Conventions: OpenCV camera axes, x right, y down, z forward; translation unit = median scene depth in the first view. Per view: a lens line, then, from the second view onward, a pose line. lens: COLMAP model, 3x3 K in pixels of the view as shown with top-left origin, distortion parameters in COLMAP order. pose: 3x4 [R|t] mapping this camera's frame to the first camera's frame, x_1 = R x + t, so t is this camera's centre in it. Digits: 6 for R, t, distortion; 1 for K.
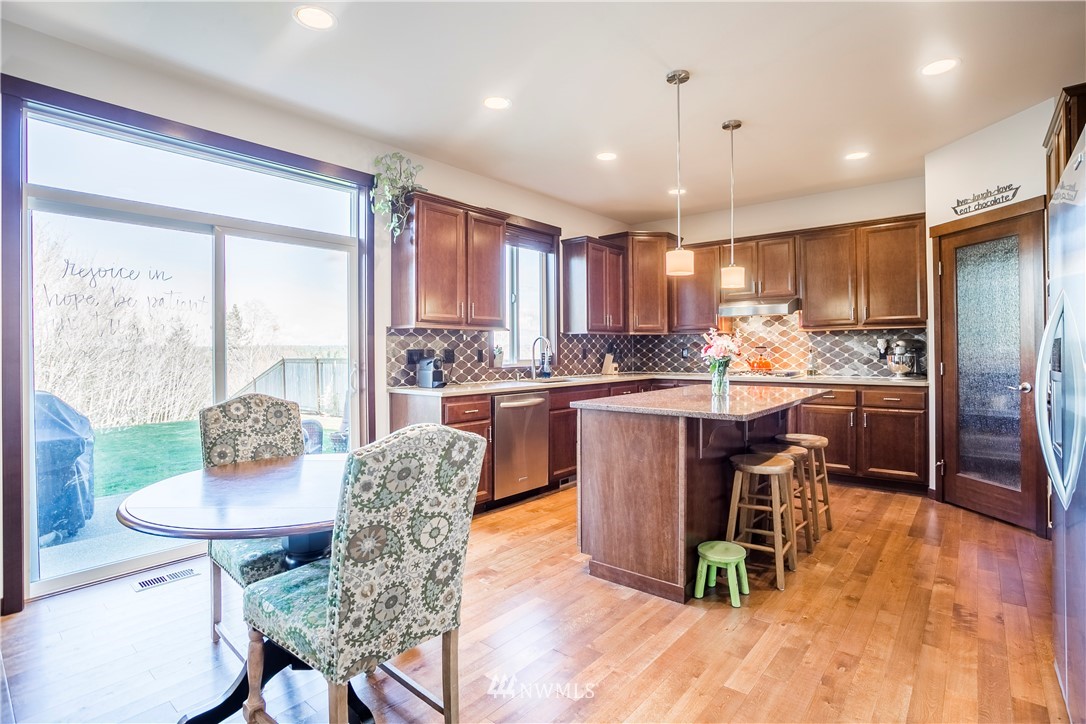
lens RADIAL K [[535.3, 0, 548.9], [0, 535.3, 355.3], [0, 0, 1]] dist [-0.039085, 0.005590]
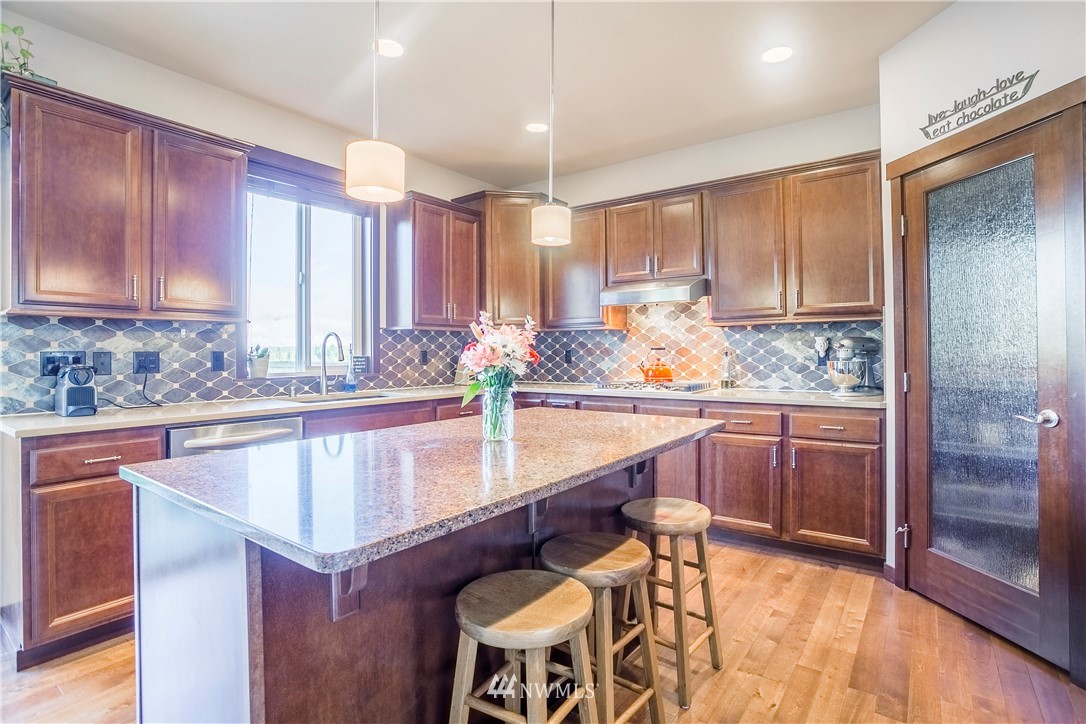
lens RADIAL K [[535.3, 0, 546.0], [0, 535.3, 354.9], [0, 0, 1]] dist [-0.039085, 0.005590]
pose [[0.998488, 0.000580, 0.054975, 0.246741], [-0.000417, 0.999995, -0.002974, -0.005186], [-0.054976, 0.002947, 0.998483, 0.343186]]
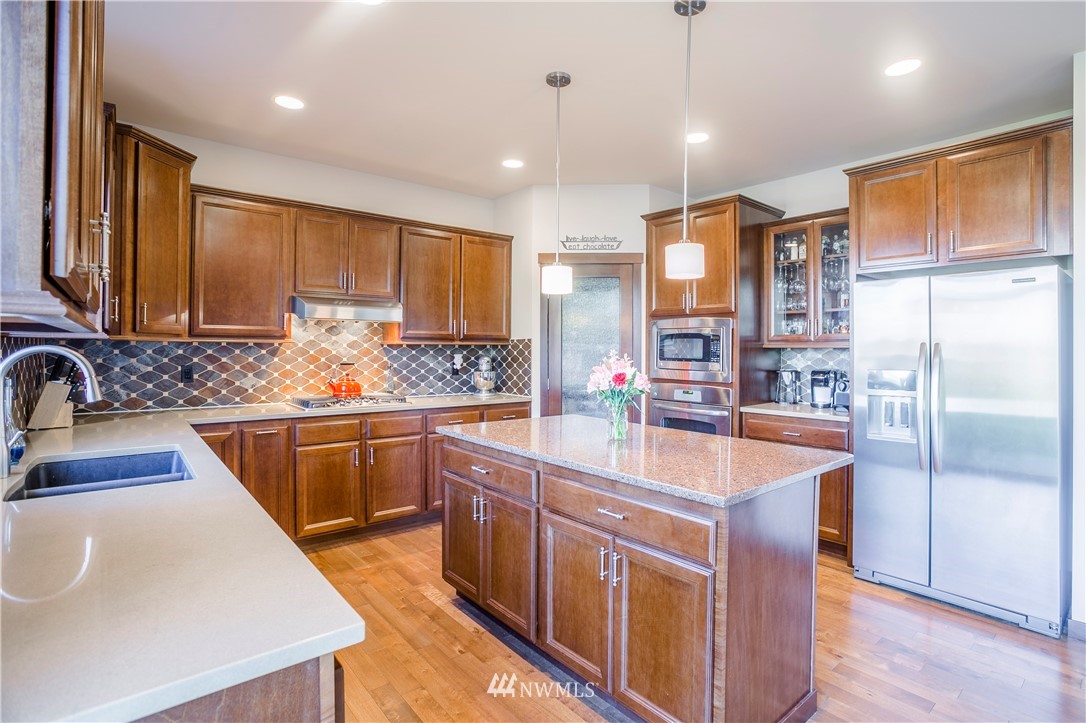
lens RADIAL K [[535.3, 0, 550.1], [0, 535.3, 357.3], [0, 0, 1]] dist [-0.039085, 0.005590]
pose [[0.180517, -0.000261, 0.983572, -0.327420], [0.005028, 0.999987, -0.000657, -0.026181], [-0.983559, 0.005064, 0.180516, 0.711352]]
